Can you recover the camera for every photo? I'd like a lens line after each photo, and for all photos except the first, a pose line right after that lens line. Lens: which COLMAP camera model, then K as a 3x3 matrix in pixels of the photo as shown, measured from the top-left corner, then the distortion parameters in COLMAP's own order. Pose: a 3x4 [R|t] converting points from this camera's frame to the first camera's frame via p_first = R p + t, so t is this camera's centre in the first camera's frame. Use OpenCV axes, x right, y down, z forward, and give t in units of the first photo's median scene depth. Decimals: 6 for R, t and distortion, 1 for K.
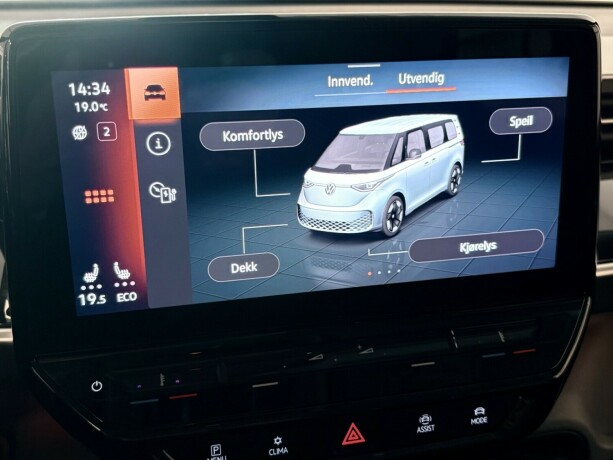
lens RADIAL K [[695.2, 0, 306.5], [0, 695.2, 230.0], [0, 0, 1]] dist [0.010556, -0.037667]
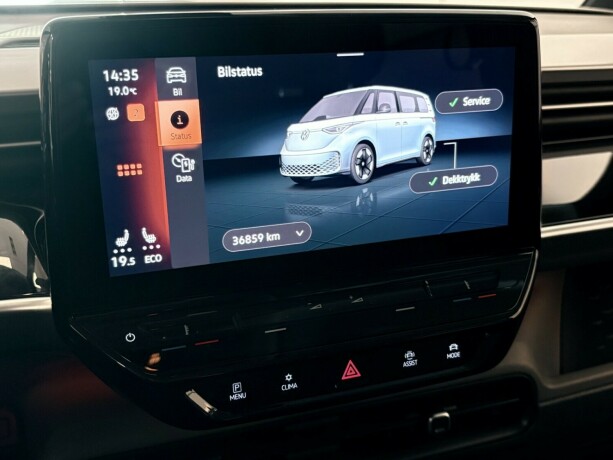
lens RADIAL K [[690.2, 0, 306.5], [0, 690.2, 230.0], [0, 0, 1]] dist [0.020308, -0.053466]
pose [[0.993787, -0.036114, 0.105275, -0.127204], [0.037058, 0.999288, -0.007023, 0.067406], [-0.104946, 0.010881, 0.994418, -0.156516]]
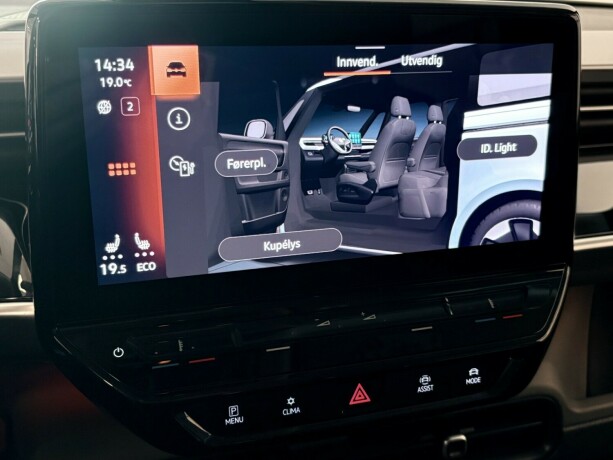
lens RADIAL K [[695.2, 0, 306.5], [0, 695.2, 230.0], [0, 0, 1]] dist [0.010556, -0.037667]
pose [[0.997085, -0.005848, 0.076074, -0.098908], [0.005370, 0.999965, 0.006489, 0.036280], [-0.076109, -0.006062, 0.997081, -0.057230]]
